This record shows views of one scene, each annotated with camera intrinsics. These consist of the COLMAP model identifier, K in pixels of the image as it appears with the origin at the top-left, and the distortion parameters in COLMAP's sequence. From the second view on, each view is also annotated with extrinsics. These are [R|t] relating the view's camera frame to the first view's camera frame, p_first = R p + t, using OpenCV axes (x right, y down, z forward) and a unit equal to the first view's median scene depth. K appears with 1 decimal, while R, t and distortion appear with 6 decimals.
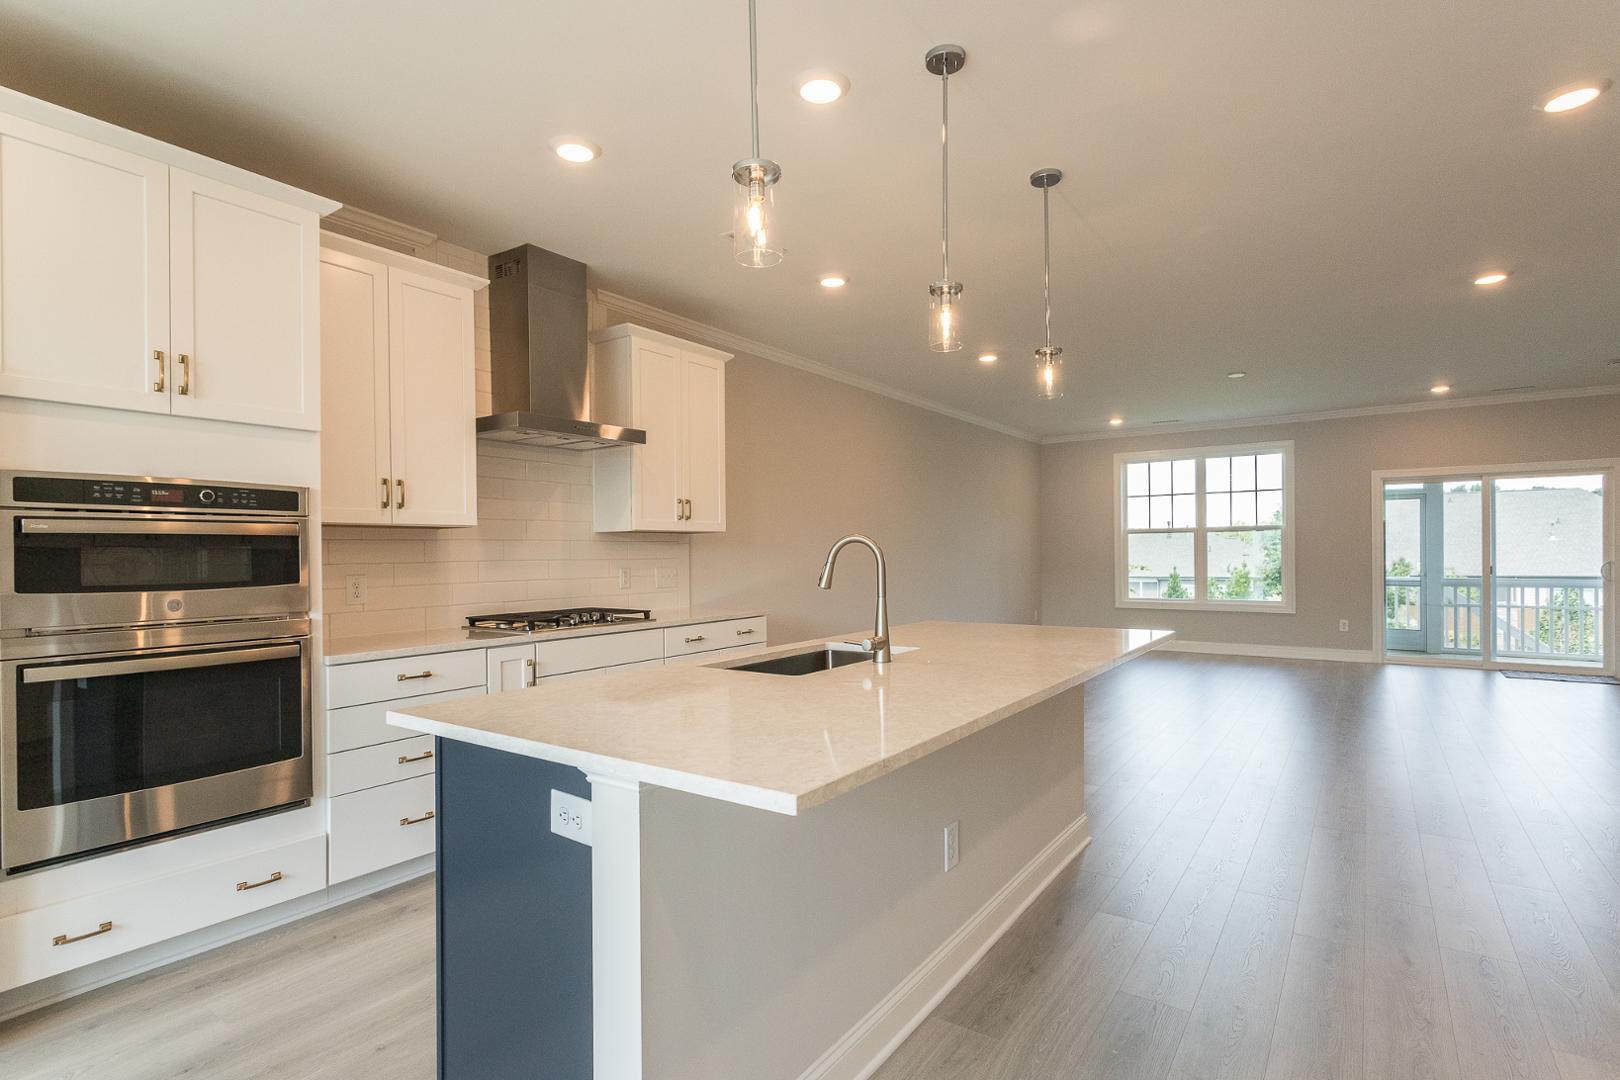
lens RADIAL K [[789.1, 0, 813.2], [0, 789.1, 556.9], [0, 0, 1]] dist [0.000070, 0.000299]
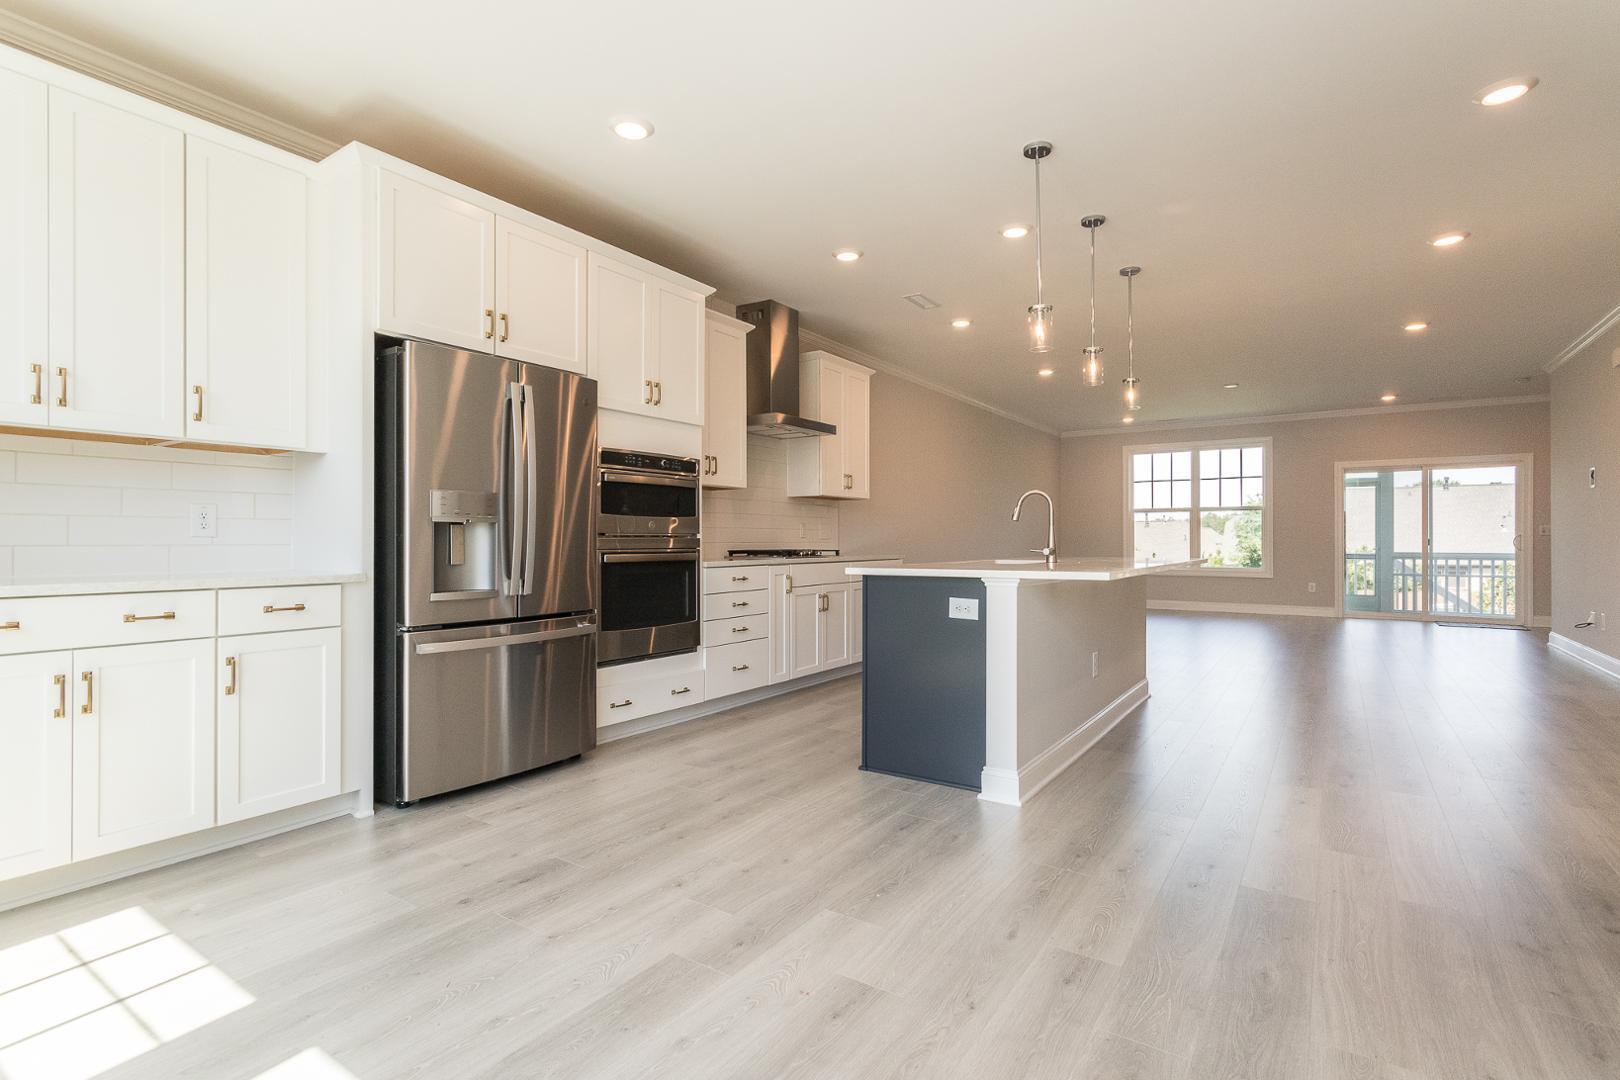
lens RADIAL K [[765.8, 0, 810.0], [0, 765.8, 540.0], [0, 0, 1]] dist [0.001651, -0.000724]
pose [[0.999872, 0.009138, 0.013159, -0.135069], [-0.009070, 0.999945, -0.005194, 0.028032], [-0.013206, 0.005074, 0.999900, -0.197031]]
